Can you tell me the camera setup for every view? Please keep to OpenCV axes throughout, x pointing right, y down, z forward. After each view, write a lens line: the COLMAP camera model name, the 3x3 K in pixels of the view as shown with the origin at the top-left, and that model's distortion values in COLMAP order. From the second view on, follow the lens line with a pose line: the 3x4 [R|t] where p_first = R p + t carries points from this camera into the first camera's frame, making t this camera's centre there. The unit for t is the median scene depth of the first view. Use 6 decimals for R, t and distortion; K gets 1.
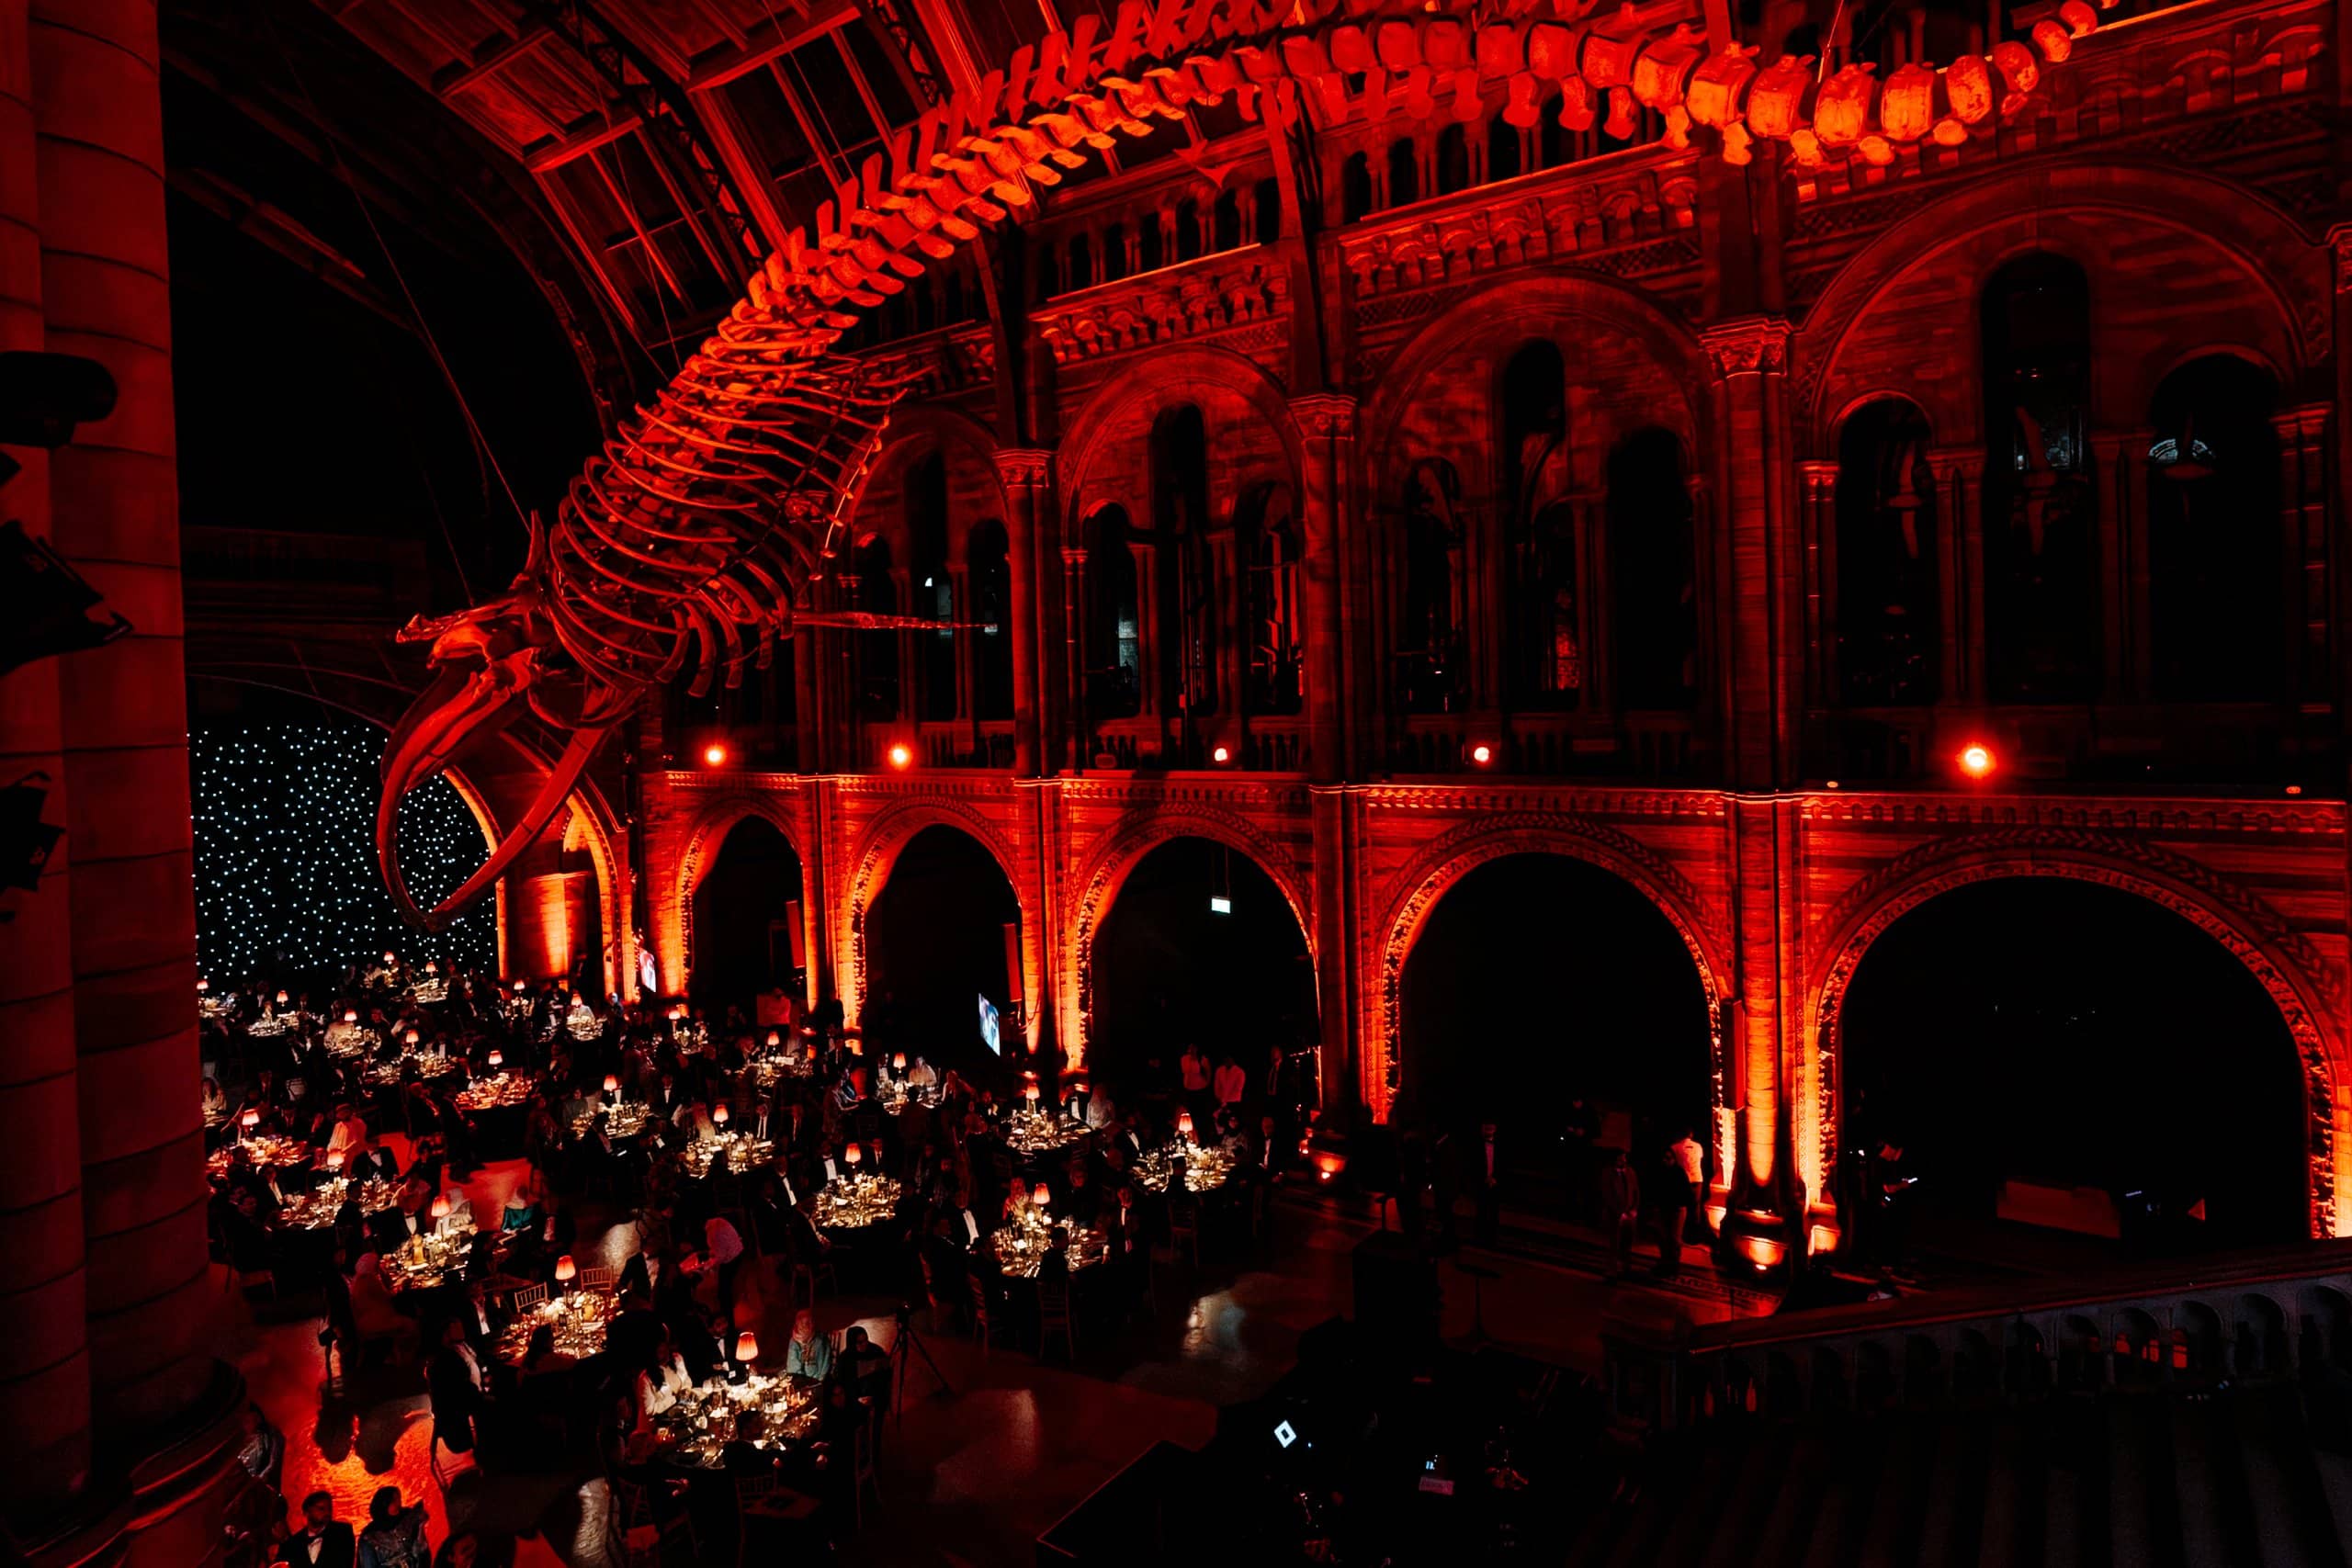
lens RADIAL K [[1287.0, 0, 1186.3], [0, 1287.0, 695.0], [0, 0, 1]] dist [-0.057315, 0.043408]
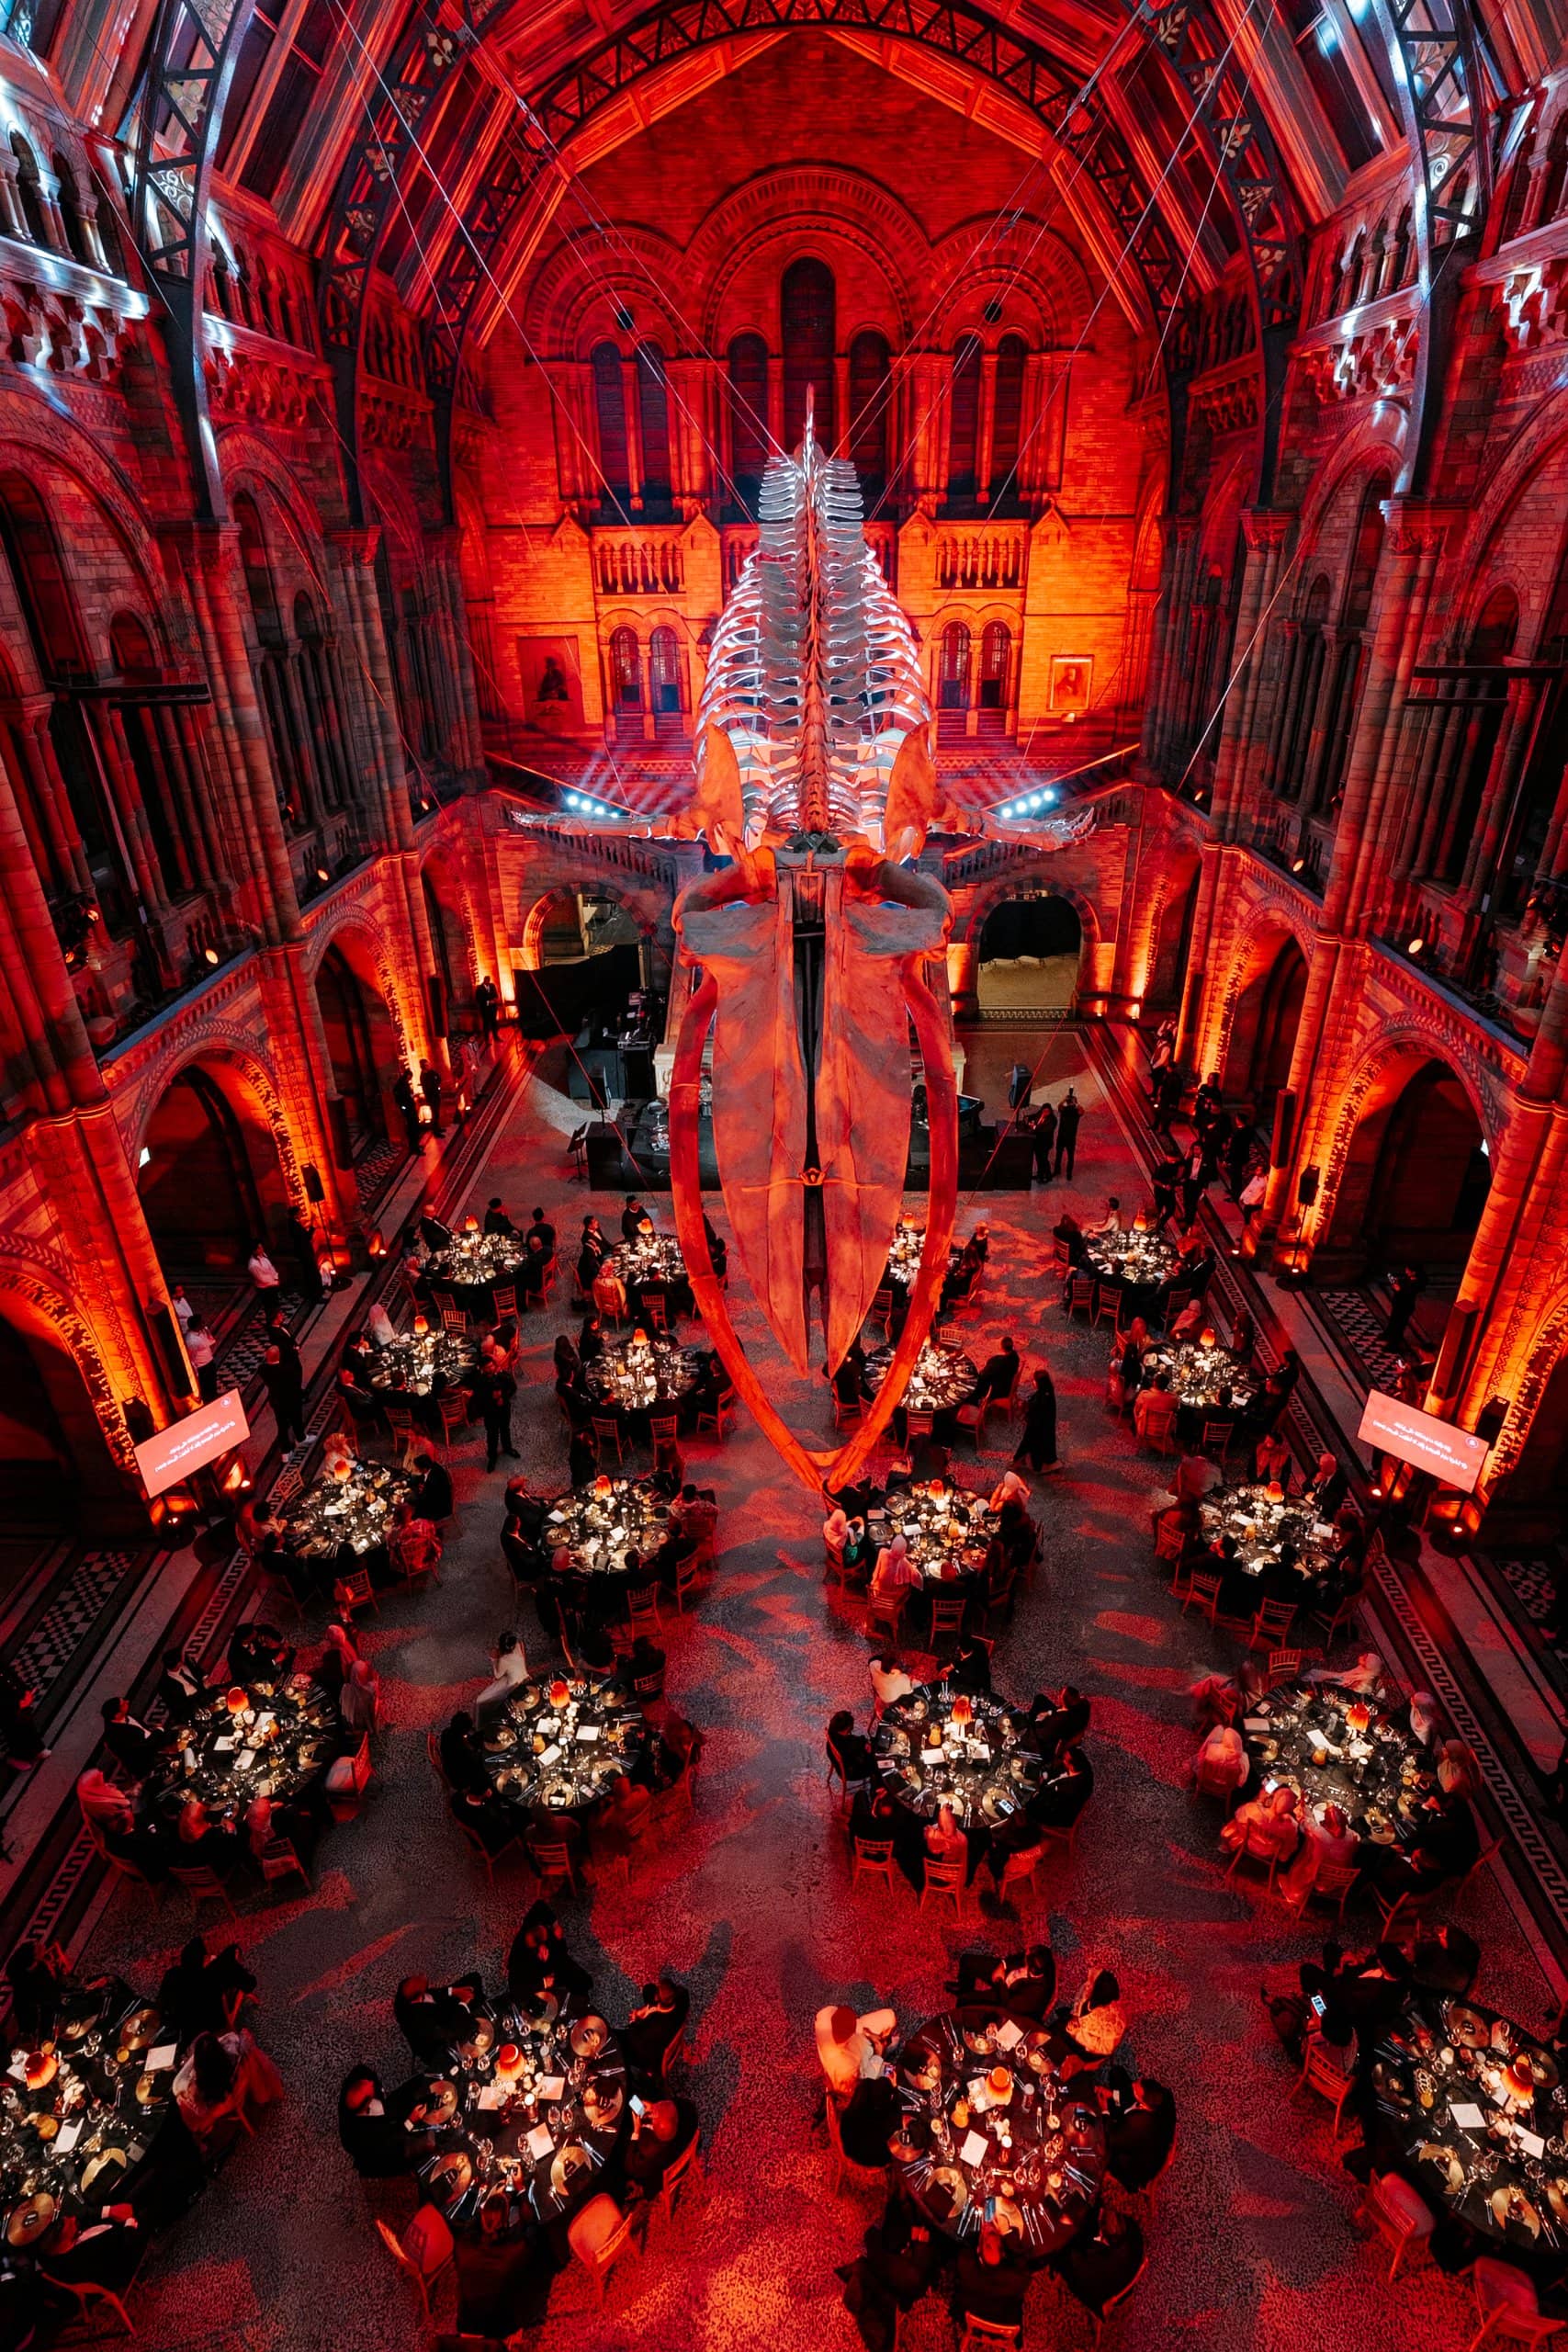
lens RADIAL K [[1198.8, 0, 784.8], [0, 1198.8, 1175.3], [0, 0, 1]] dist [-0.051631, 0.038720]
pose [[-0.554101, -0.362953, 0.749158, -0.775520], [0.033273, 0.889568, 0.455589, -0.161024], [-0.831784, 0.277368, -0.480834, 1.009587]]
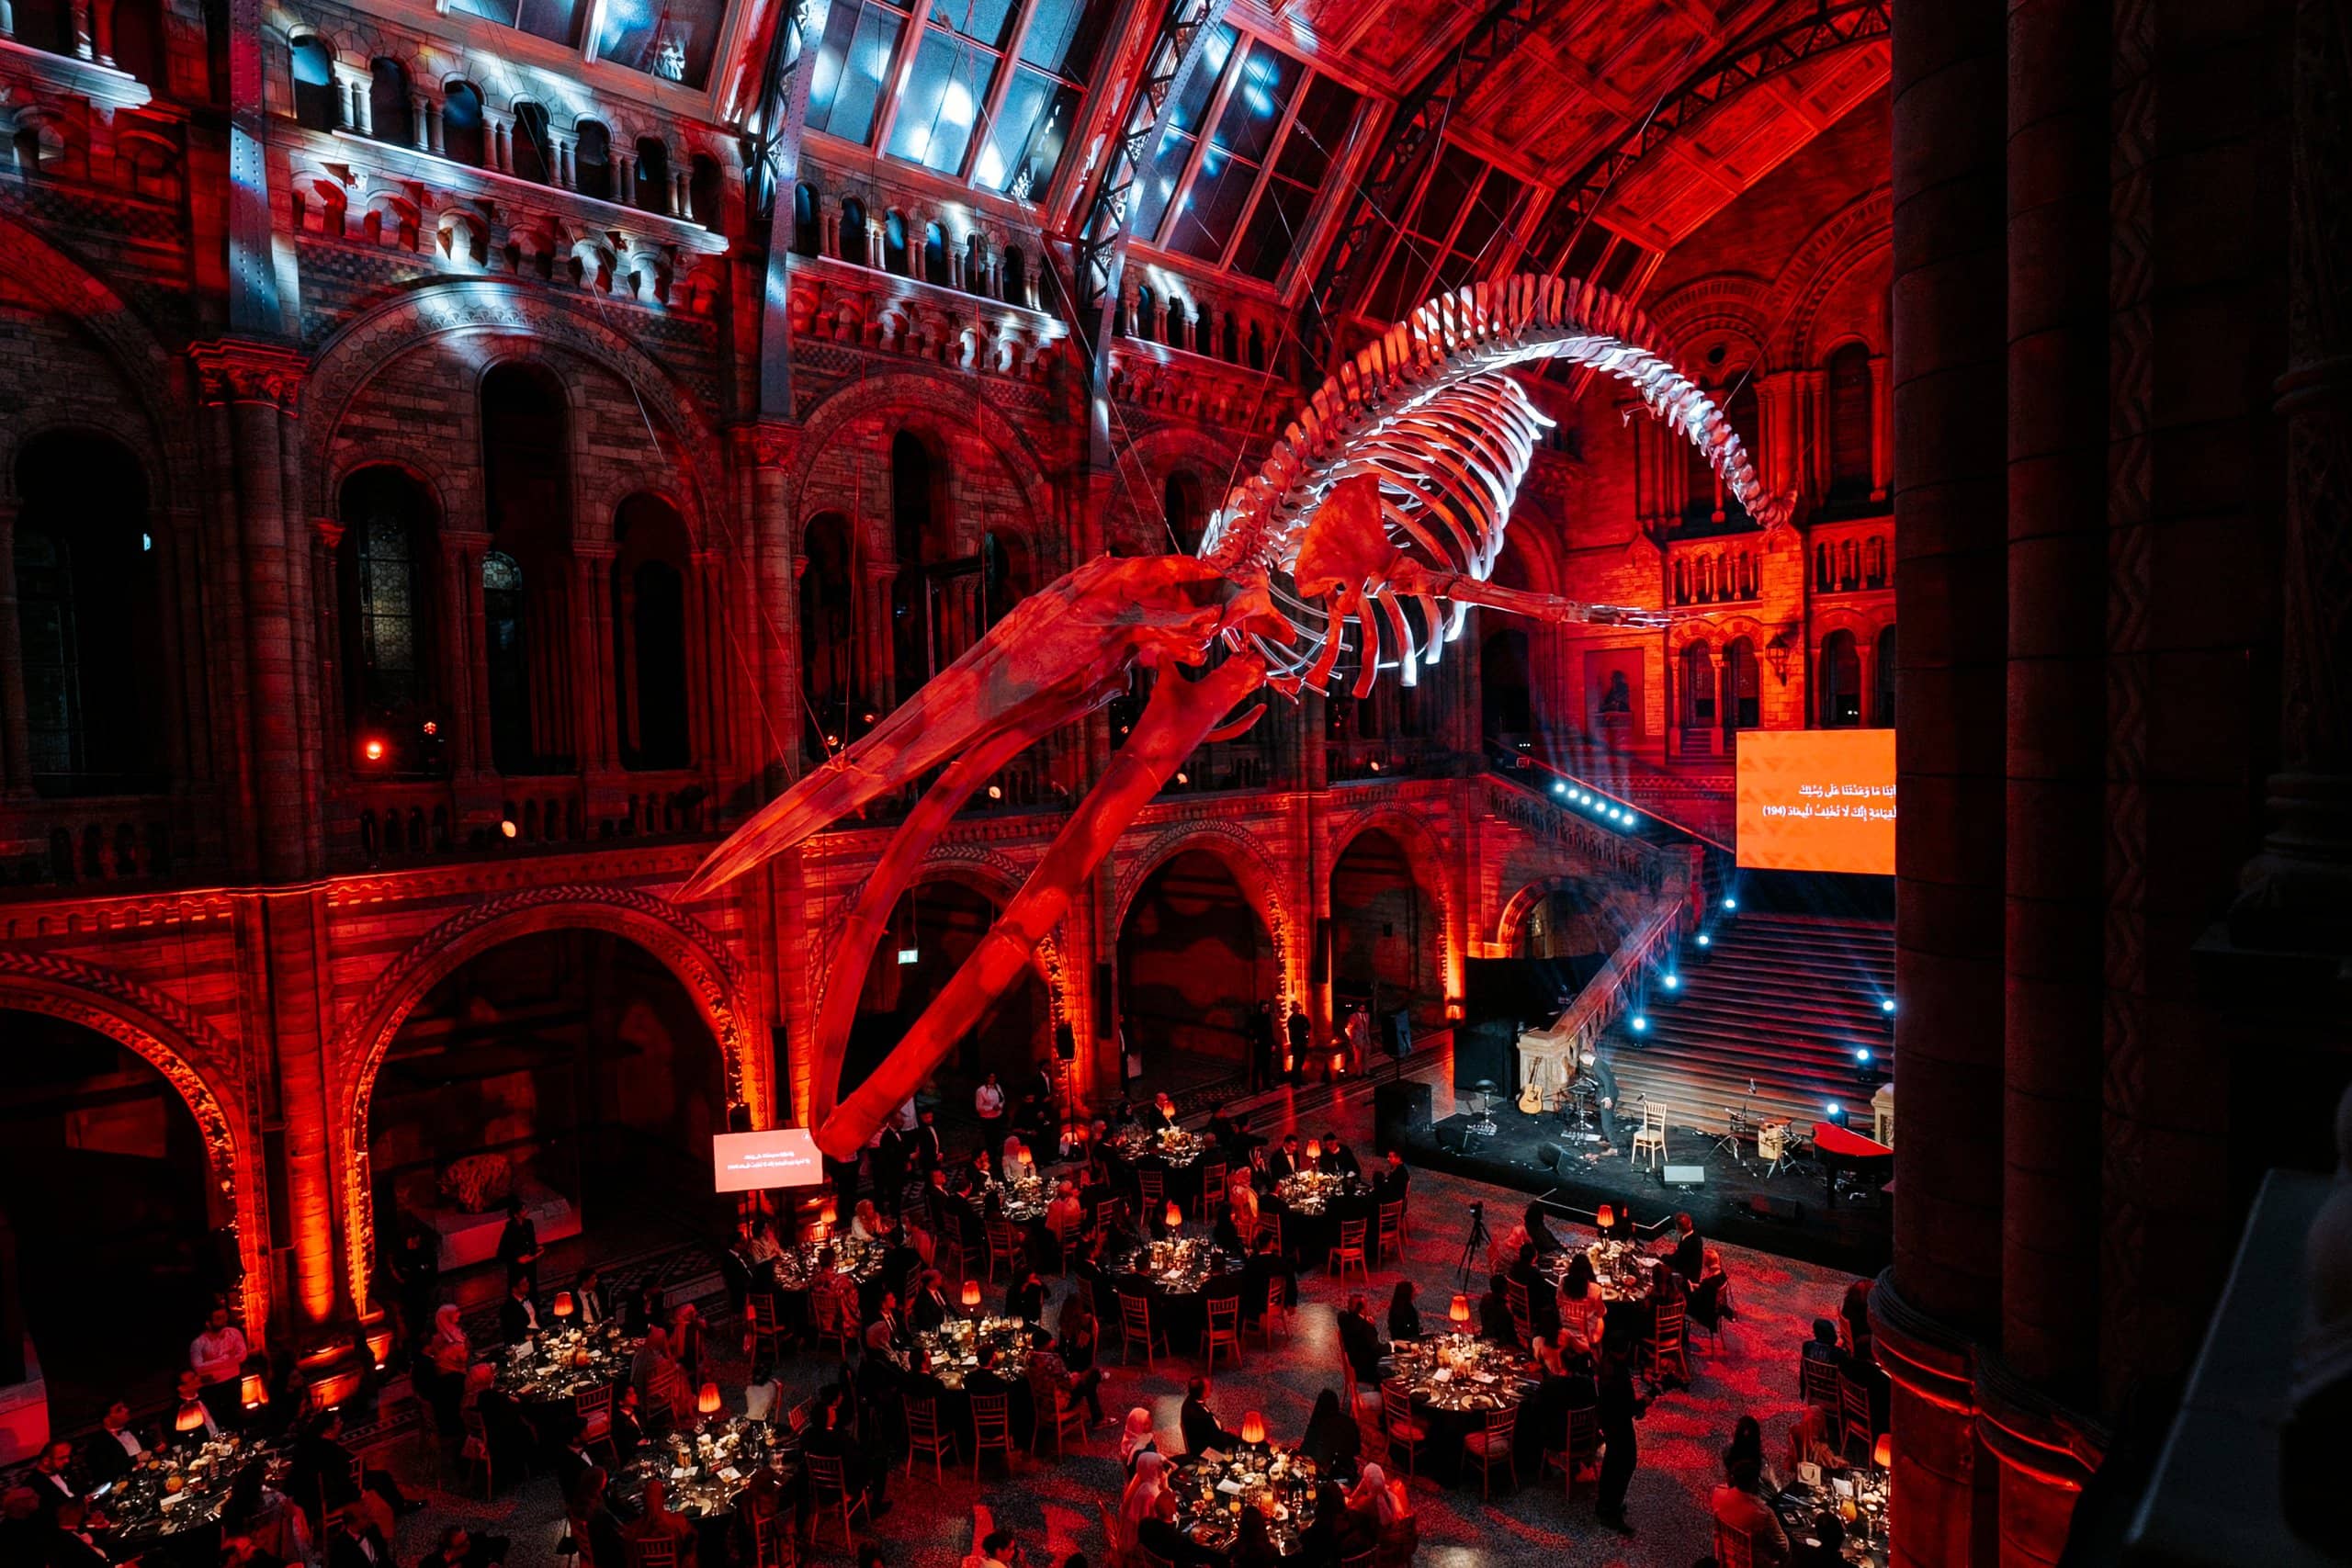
lens RADIAL K [[1321.1, 0, 1177.5], [0, 1321.1, 783.8], [0, 0, 1]] dist [-0.054265, 0.042138]
pose [[0.162330, -0.019224, 0.986549, -0.893019], [0.026261, 0.999540, 0.015156, 0.024998], [-0.986387, 0.023448, 0.162760, 0.629199]]
